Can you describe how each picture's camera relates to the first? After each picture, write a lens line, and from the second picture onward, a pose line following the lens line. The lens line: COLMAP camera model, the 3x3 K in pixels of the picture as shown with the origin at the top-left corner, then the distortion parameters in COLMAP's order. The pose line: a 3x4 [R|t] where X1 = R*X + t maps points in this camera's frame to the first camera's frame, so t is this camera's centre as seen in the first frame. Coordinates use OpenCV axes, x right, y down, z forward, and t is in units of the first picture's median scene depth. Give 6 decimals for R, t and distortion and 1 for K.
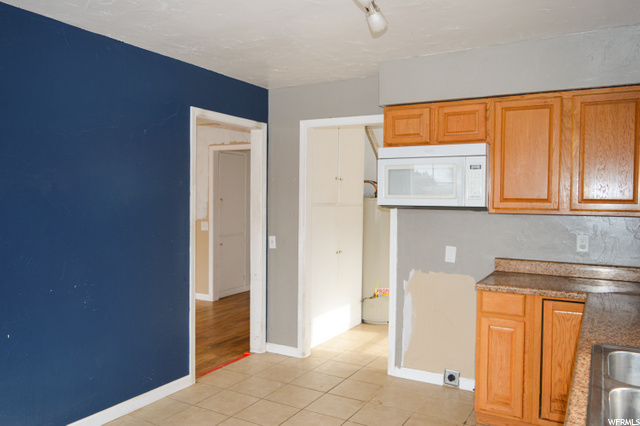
lens RADIAL K [[496.9, 0, 320.0], [0, 496.9, 213.0], [0, 0, 1]] dist [-0.028413, 0.006599]
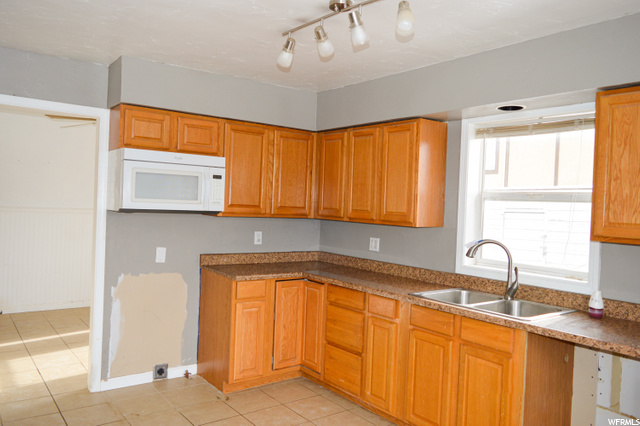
lens RADIAL K [[496.9, 0, 320.0], [0, 496.9, 213.0], [0, 0, 1]] dist [-0.028413, 0.006599]
pose [[0.398929, -0.006924, 0.916956, -0.600700], [-0.007201, 0.999917, 0.010683, -0.020644], [-0.916954, -0.010864, 0.398846, 0.289529]]
